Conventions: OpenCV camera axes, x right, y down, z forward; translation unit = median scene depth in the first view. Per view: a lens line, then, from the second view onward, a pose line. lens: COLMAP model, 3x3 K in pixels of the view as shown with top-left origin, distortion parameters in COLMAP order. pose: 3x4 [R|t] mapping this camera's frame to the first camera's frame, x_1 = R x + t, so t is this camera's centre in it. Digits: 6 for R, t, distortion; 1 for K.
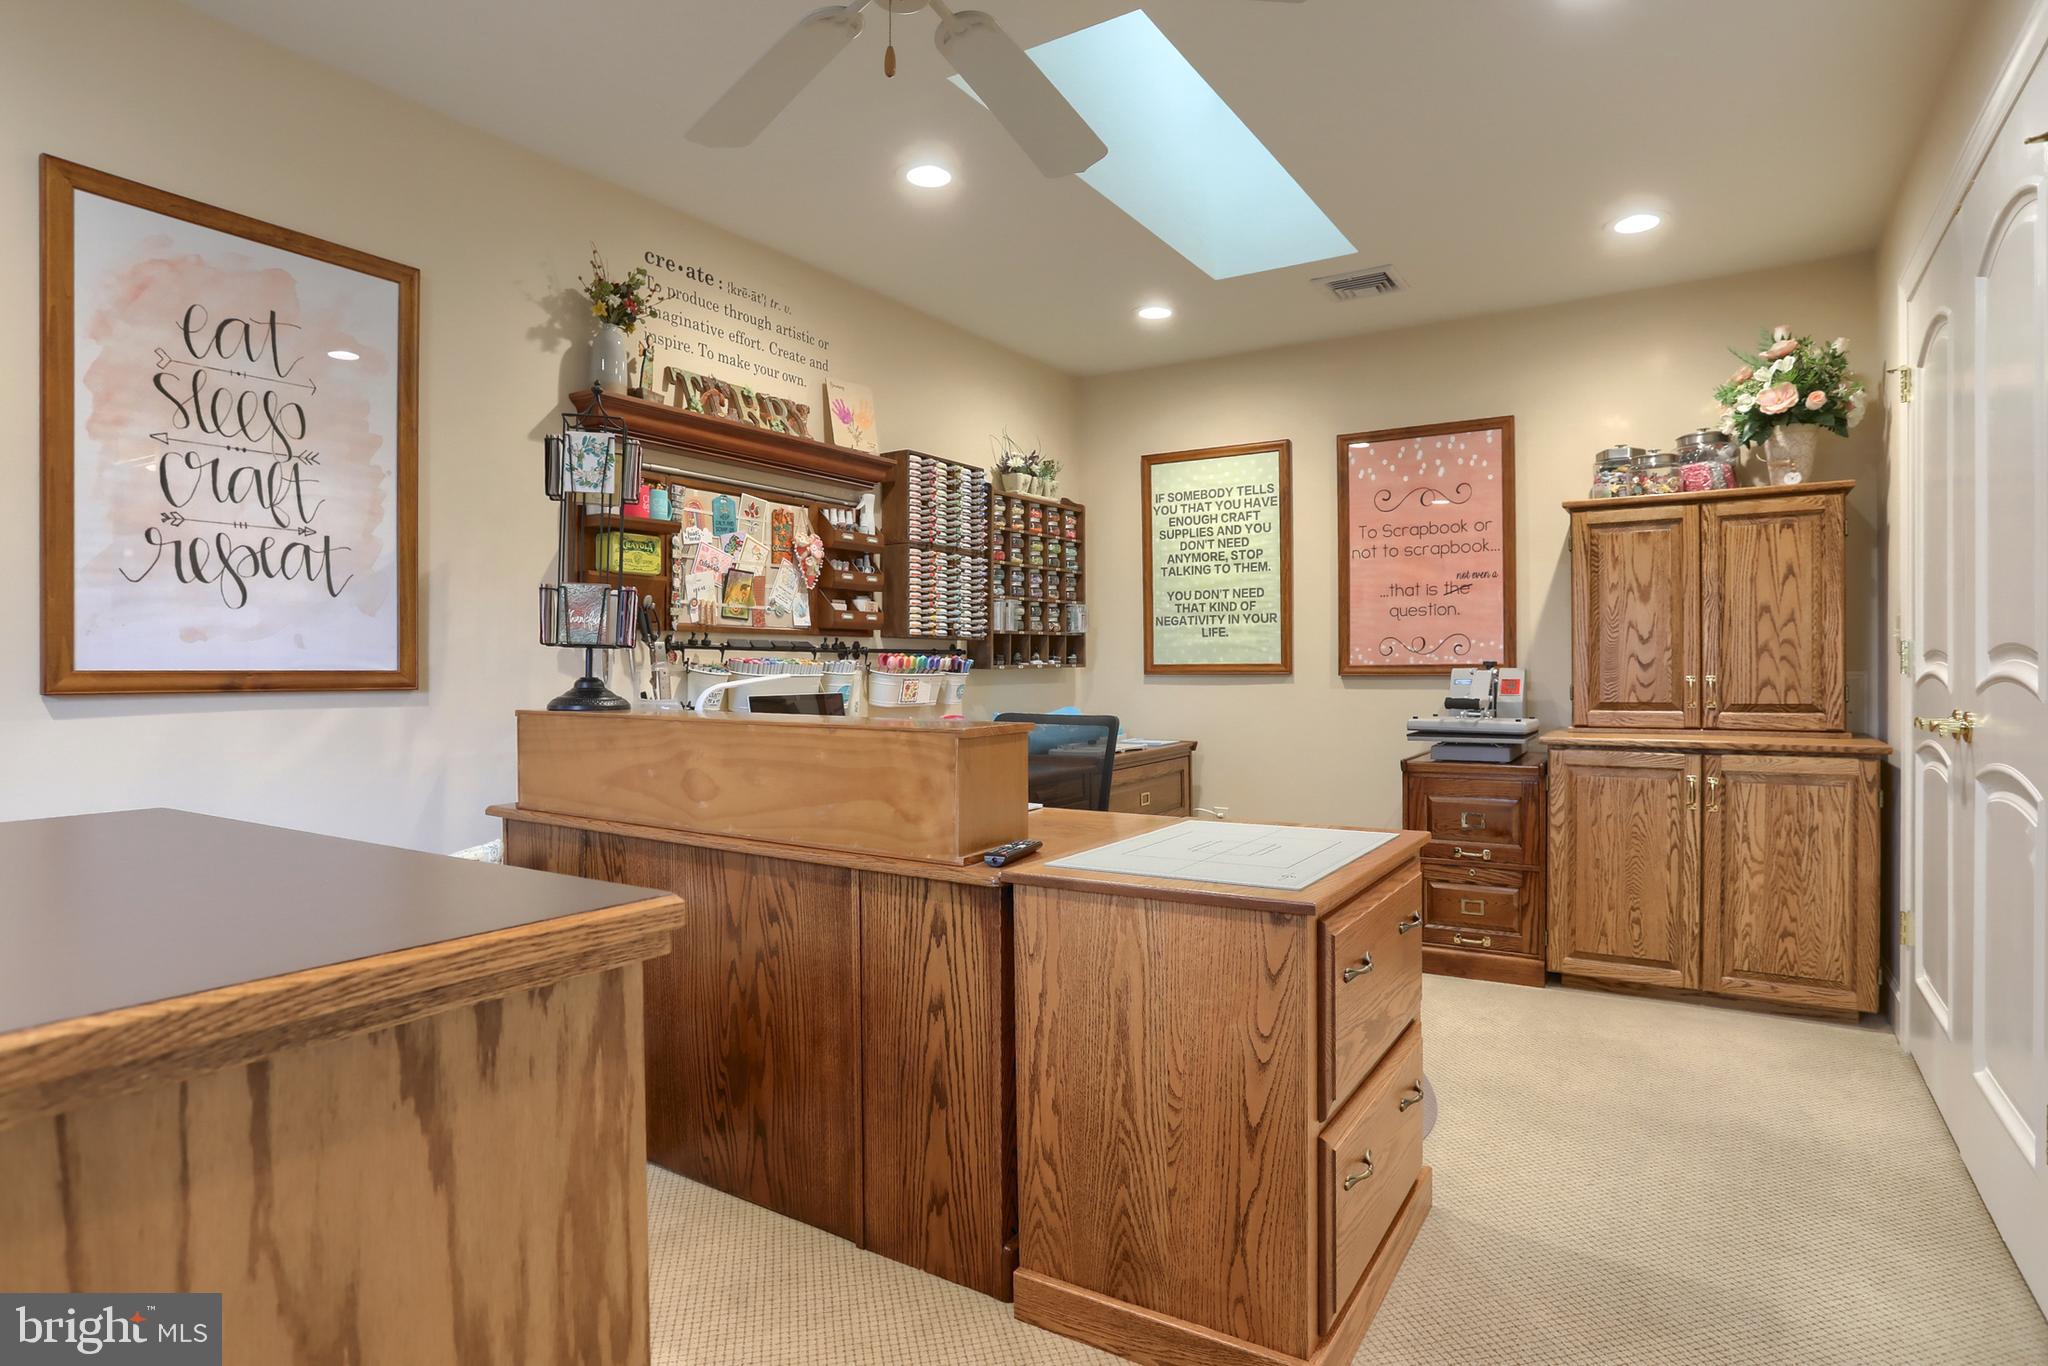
lens RADIAL K [[1100.8, 0, 995.4], [0, 1100.8, 651.4], [0, 0, 1]] dist [-0.066297, 0.042864]
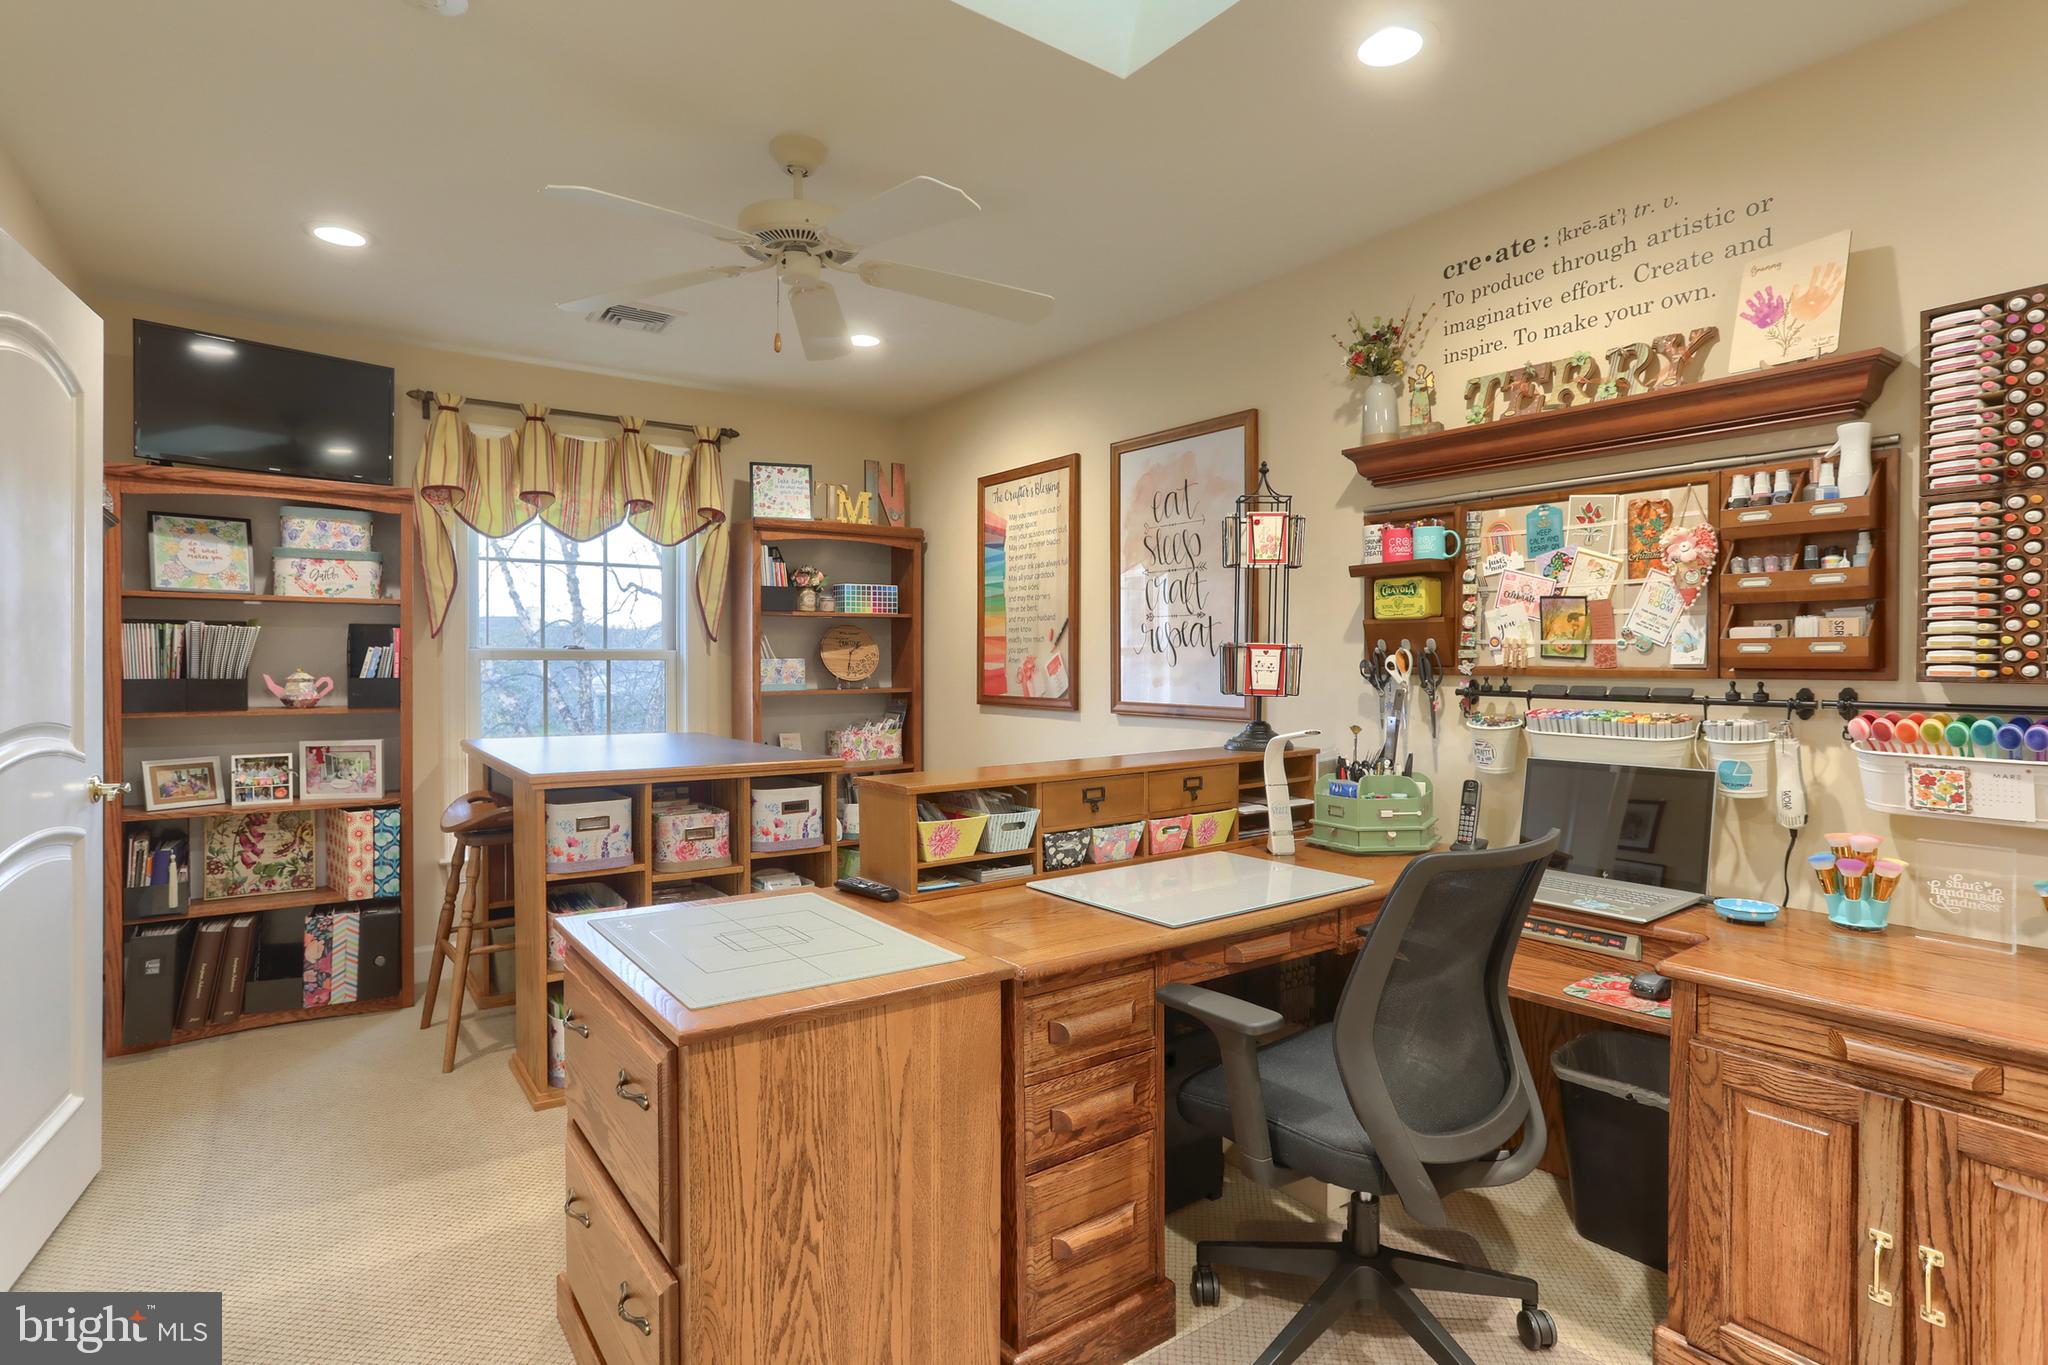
lens RADIAL K [[1035.4, 0, 1024.8], [0, 1035.4, 668.9], [0, 0, 1]] dist [-0.058202, 0.025759]
pose [[-0.350652, 0.005431, -0.936490, 0.580432], [0.009848, 0.999949, 0.002111, -0.027785], [0.936454, -0.008482, -0.350688, 0.897395]]
